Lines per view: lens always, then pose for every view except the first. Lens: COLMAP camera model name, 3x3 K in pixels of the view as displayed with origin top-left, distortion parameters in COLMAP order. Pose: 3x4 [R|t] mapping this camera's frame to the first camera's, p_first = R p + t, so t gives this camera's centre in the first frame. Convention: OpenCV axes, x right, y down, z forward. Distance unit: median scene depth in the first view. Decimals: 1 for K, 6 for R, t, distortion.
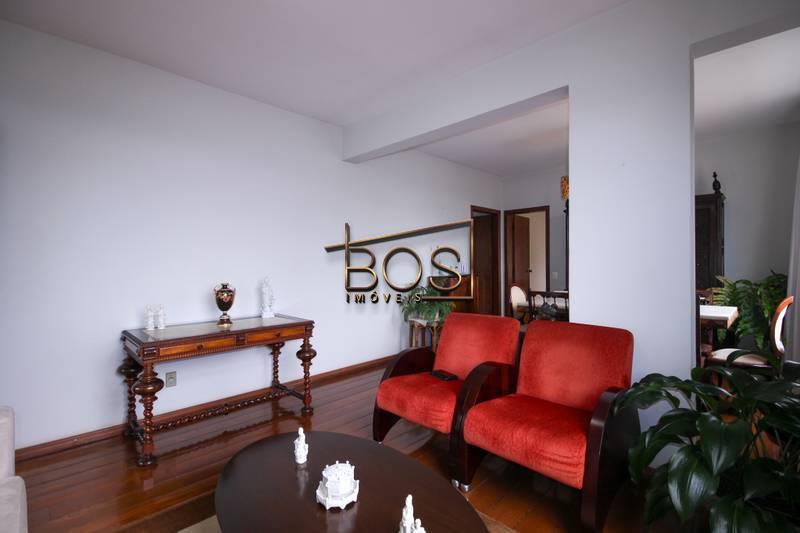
lens RADIAL K [[368.2, 0, 419.2], [0, 368.2, 271.0], [0, 0, 1]] dist [-0.001347, -0.000337]
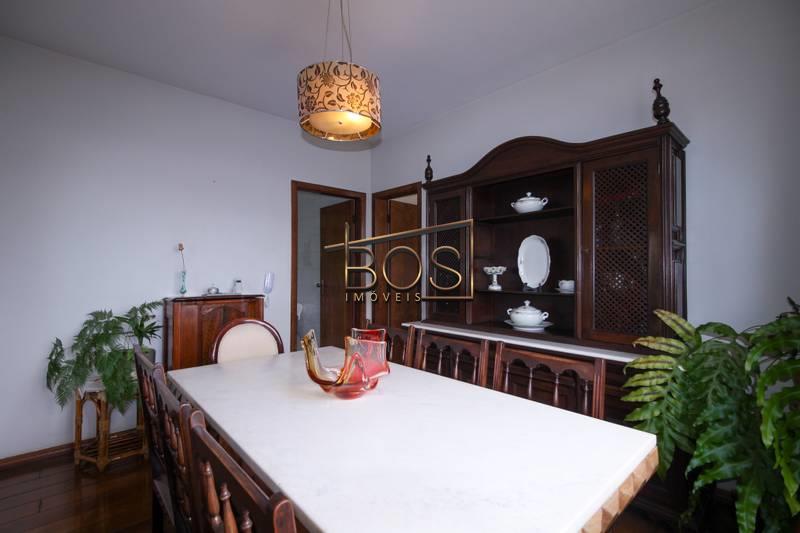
lens RADIAL K [[356.3, 0, 435.0], [0, 356.3, 270.1], [0, 0, 1]] dist [-0.014214, -0.000056]
pose [[0.999093, 0.005068, -0.042288, 0.573072], [-0.005932, 0.999776, -0.020336, -0.024089], [0.042176, 0.020569, 0.998898, 0.581908]]
